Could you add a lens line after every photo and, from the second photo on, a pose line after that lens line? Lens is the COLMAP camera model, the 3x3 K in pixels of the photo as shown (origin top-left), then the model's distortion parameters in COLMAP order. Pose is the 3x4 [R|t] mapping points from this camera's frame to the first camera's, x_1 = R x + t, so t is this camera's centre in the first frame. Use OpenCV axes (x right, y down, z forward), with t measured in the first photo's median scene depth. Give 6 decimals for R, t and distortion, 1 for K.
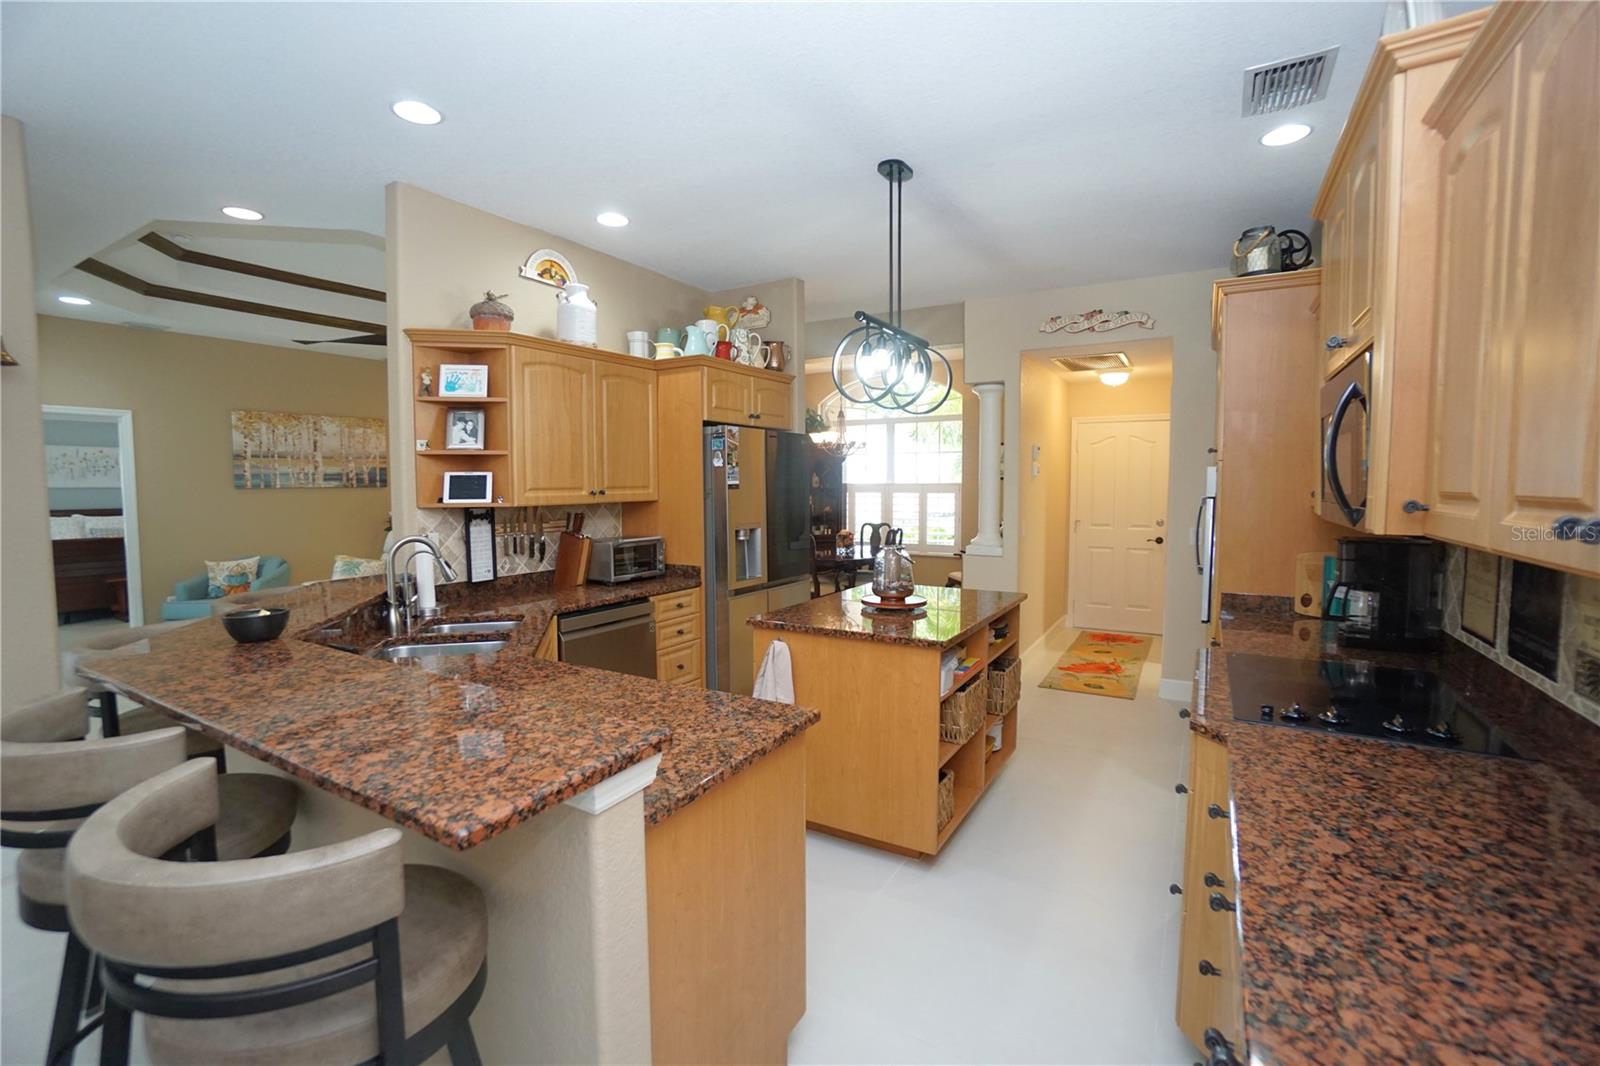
lens RADIAL K [[701.6, 0, 796.4], [0, 701.6, 525.9], [0, 0, 1]] dist [-0.000512, -0.000038]
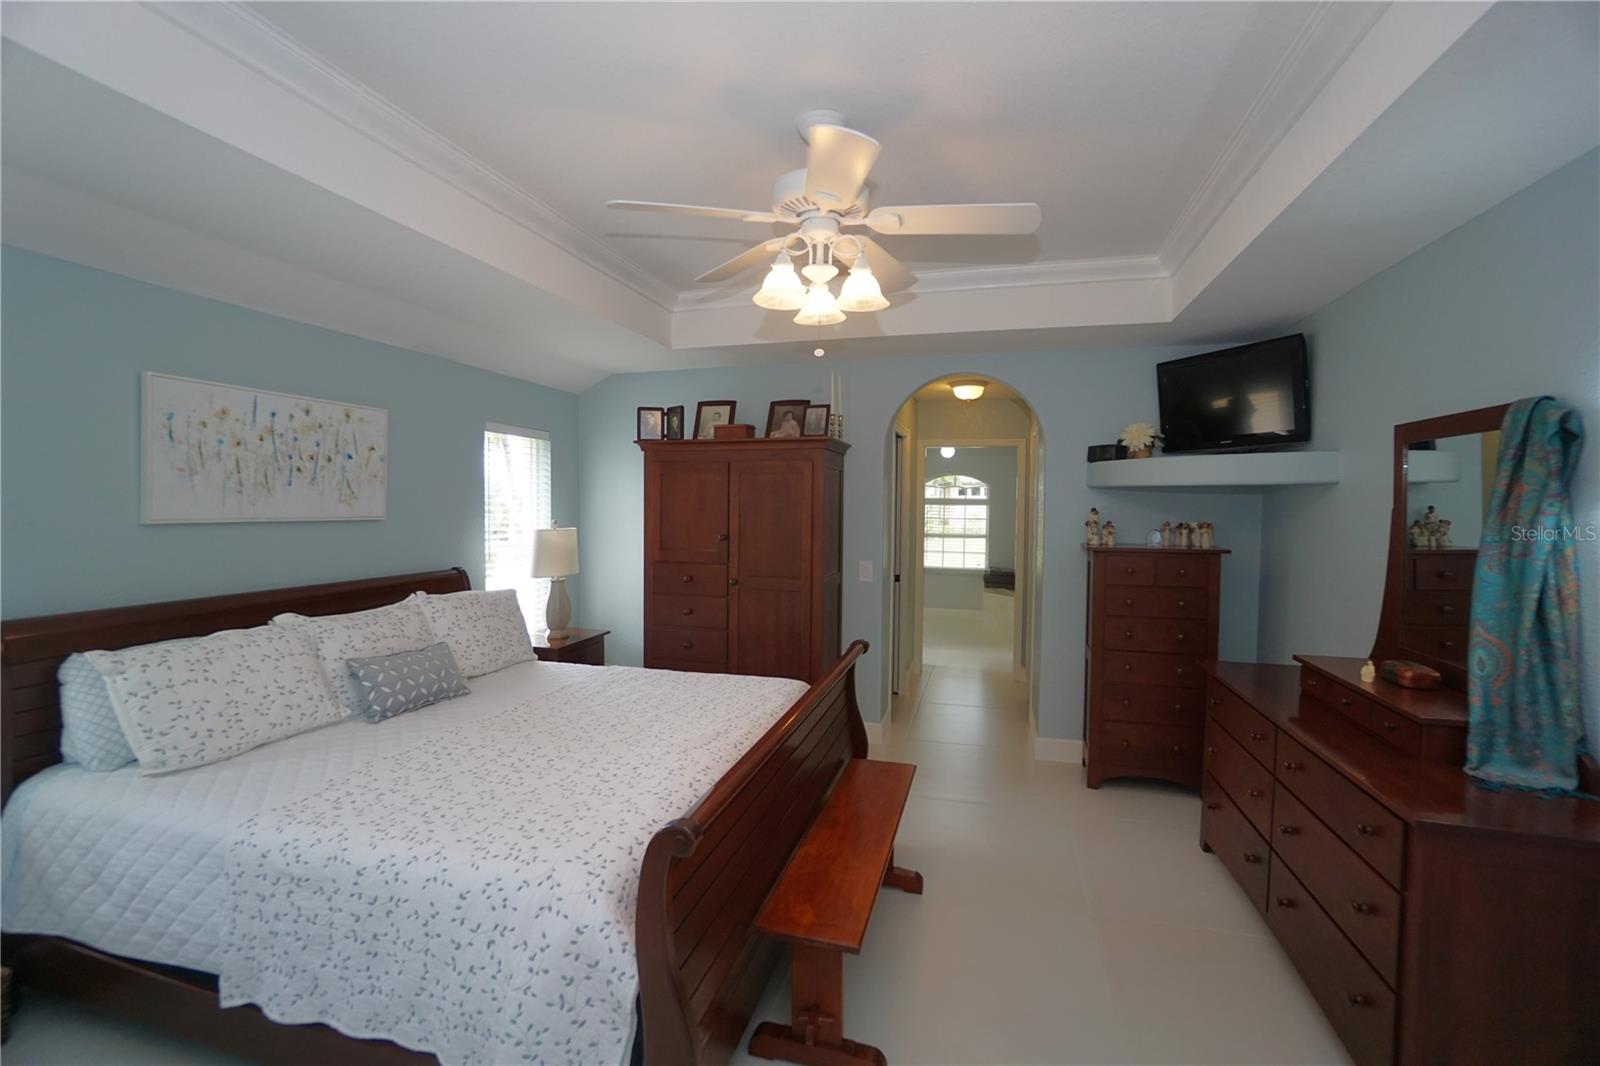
lens RADIAL K [[701.6, 0, 795.6], [0, 701.6, 526.9], [0, 0, 1]] dist [-0.000512, -0.000038]
pose [[0.963859, 0.000110, 0.266413, -0.471393], [0.004674, 0.999839, -0.017322, -0.024918], [-0.266372, 0.017941, 0.963703, 0.343160]]
